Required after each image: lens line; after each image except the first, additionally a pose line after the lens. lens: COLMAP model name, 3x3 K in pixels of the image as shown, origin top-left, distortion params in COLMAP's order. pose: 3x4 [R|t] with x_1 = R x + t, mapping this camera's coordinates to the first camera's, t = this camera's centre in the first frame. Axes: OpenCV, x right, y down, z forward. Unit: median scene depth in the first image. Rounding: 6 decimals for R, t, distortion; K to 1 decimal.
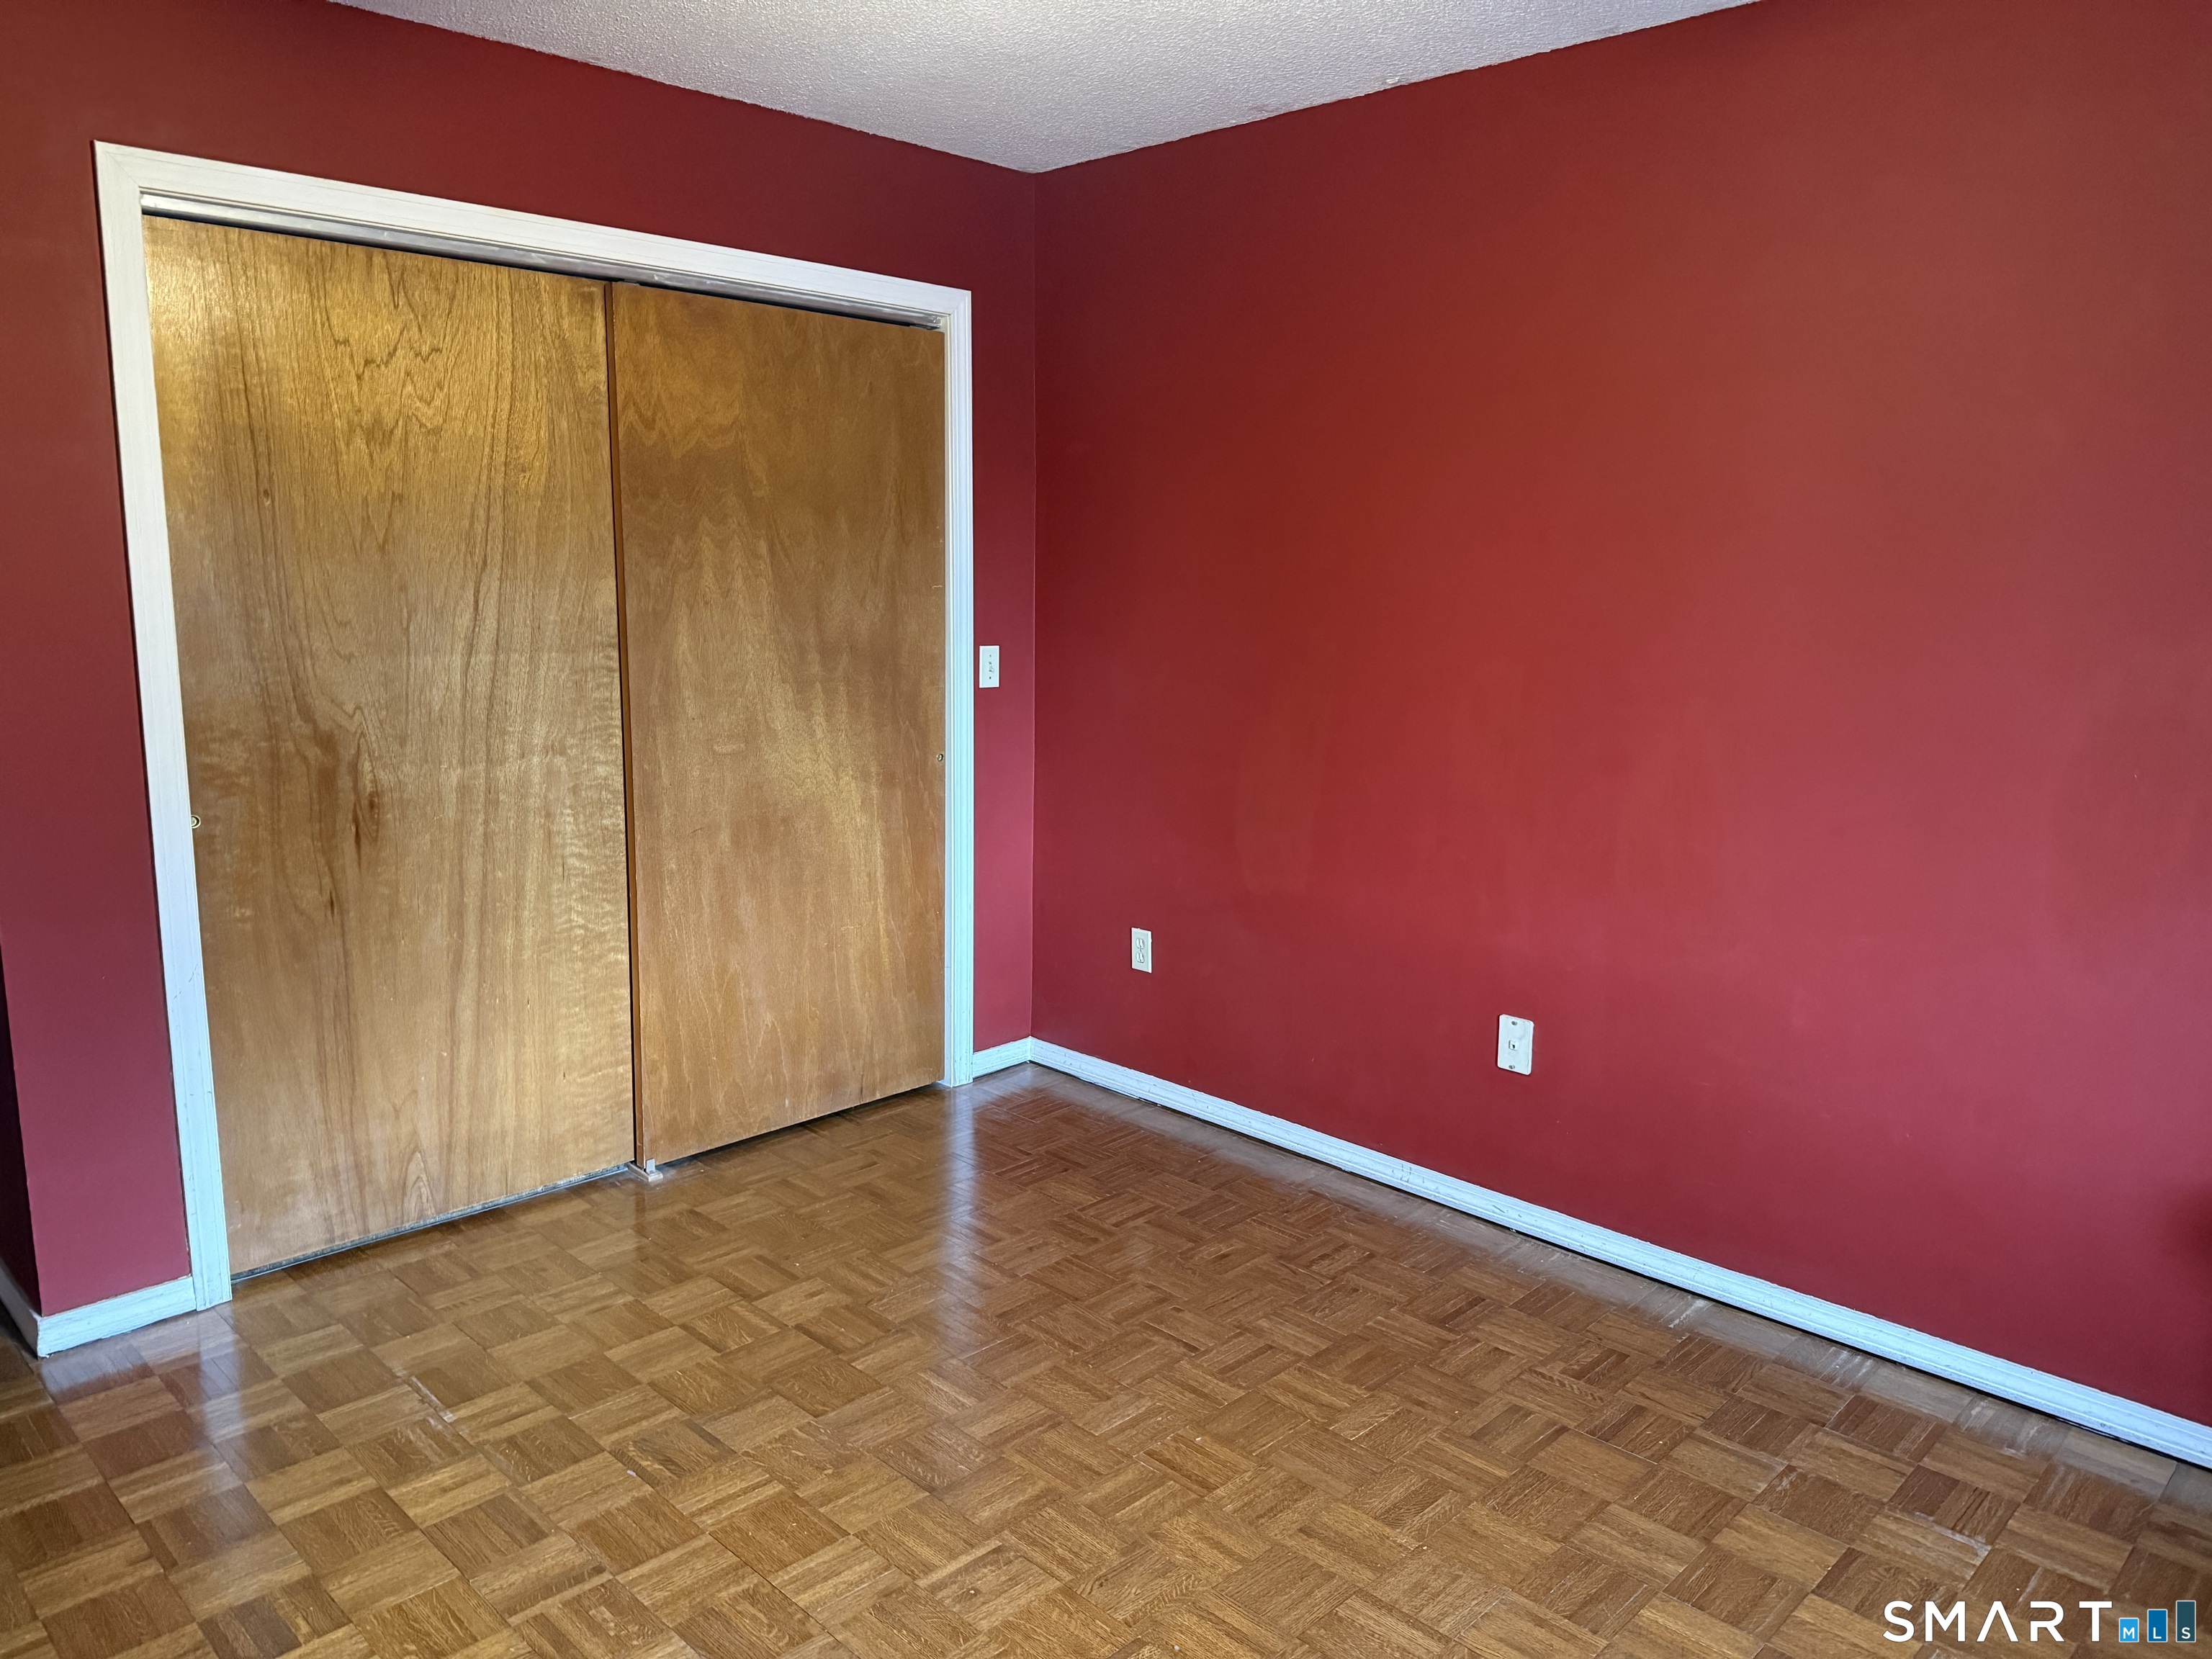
lens RADIAL K [[1573.1, 0, 1106.0], [0, 1573.1, 829.5], [0, 0, 1]] dist [0.132778, -0.125540]
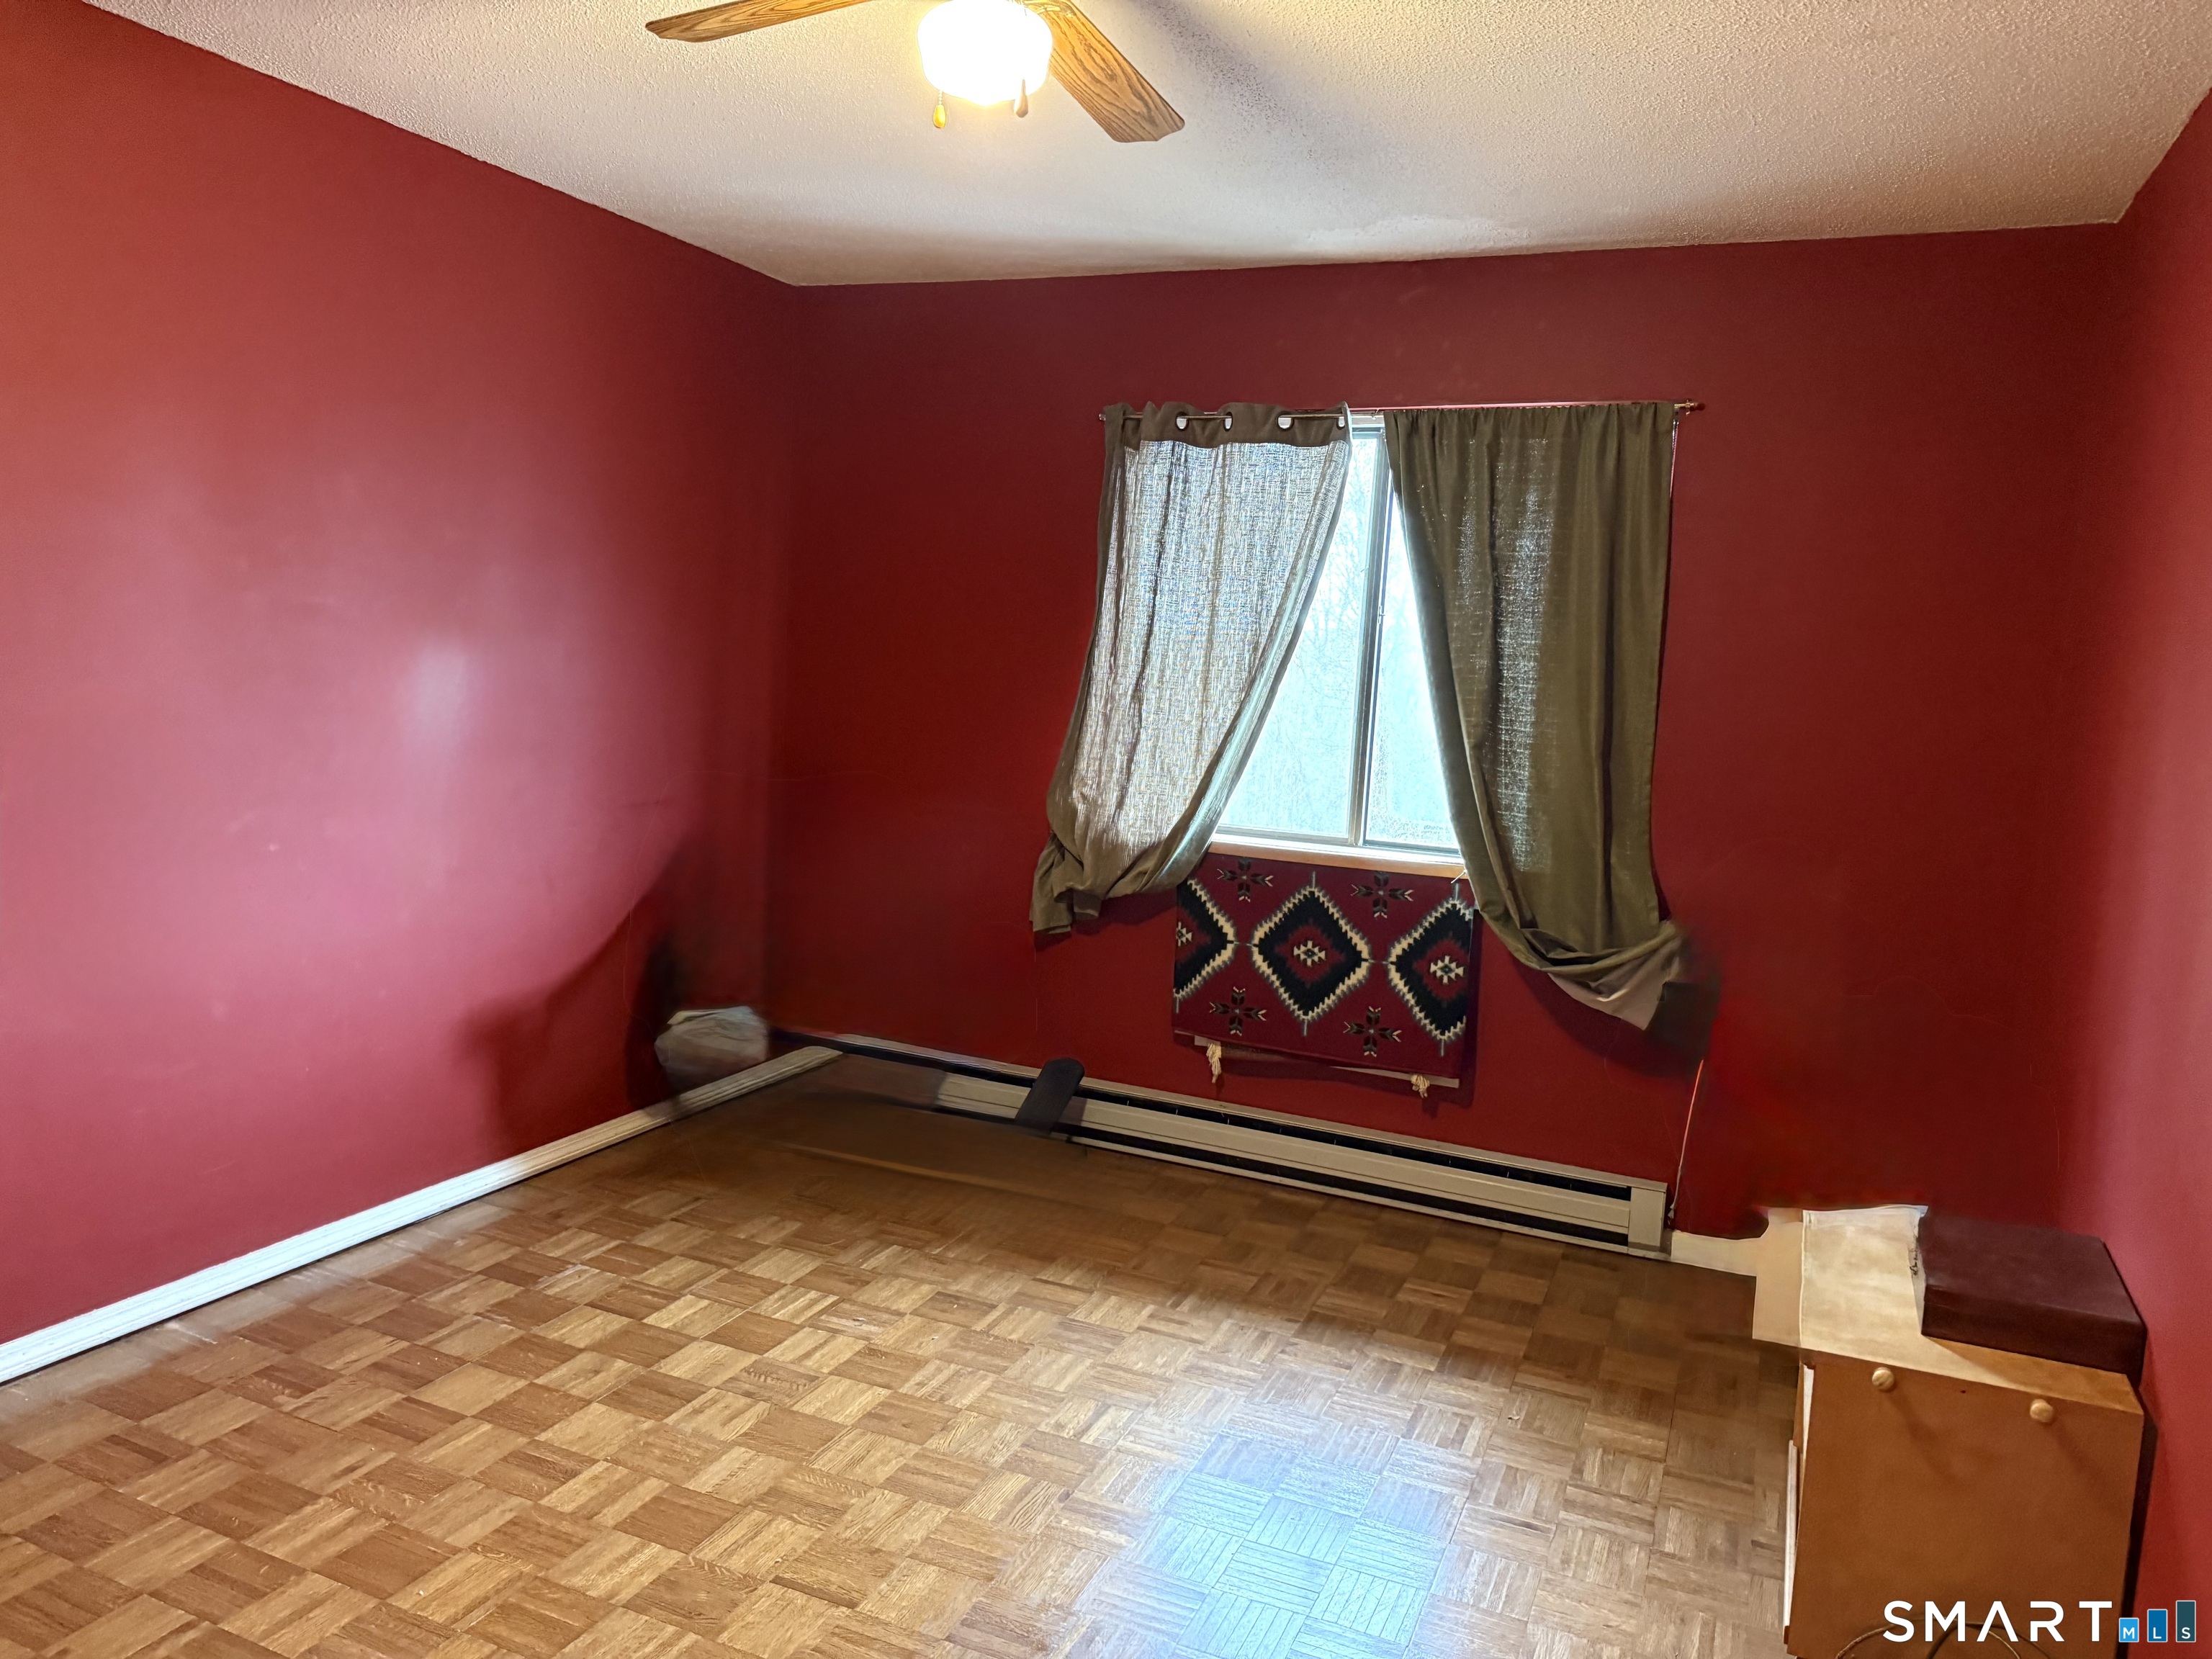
lens RADIAL K [[1573.1, 0, 1106.0], [0, 1573.1, 829.5], [0, 0, 1]] dist [0.132778, -0.125540]
pose [[-0.349784, -0.133234, 0.927308, -0.813963], [0.105357, 0.977961, 0.180253, -0.135148], [-0.930887, 0.160748, -0.328038, 0.874940]]
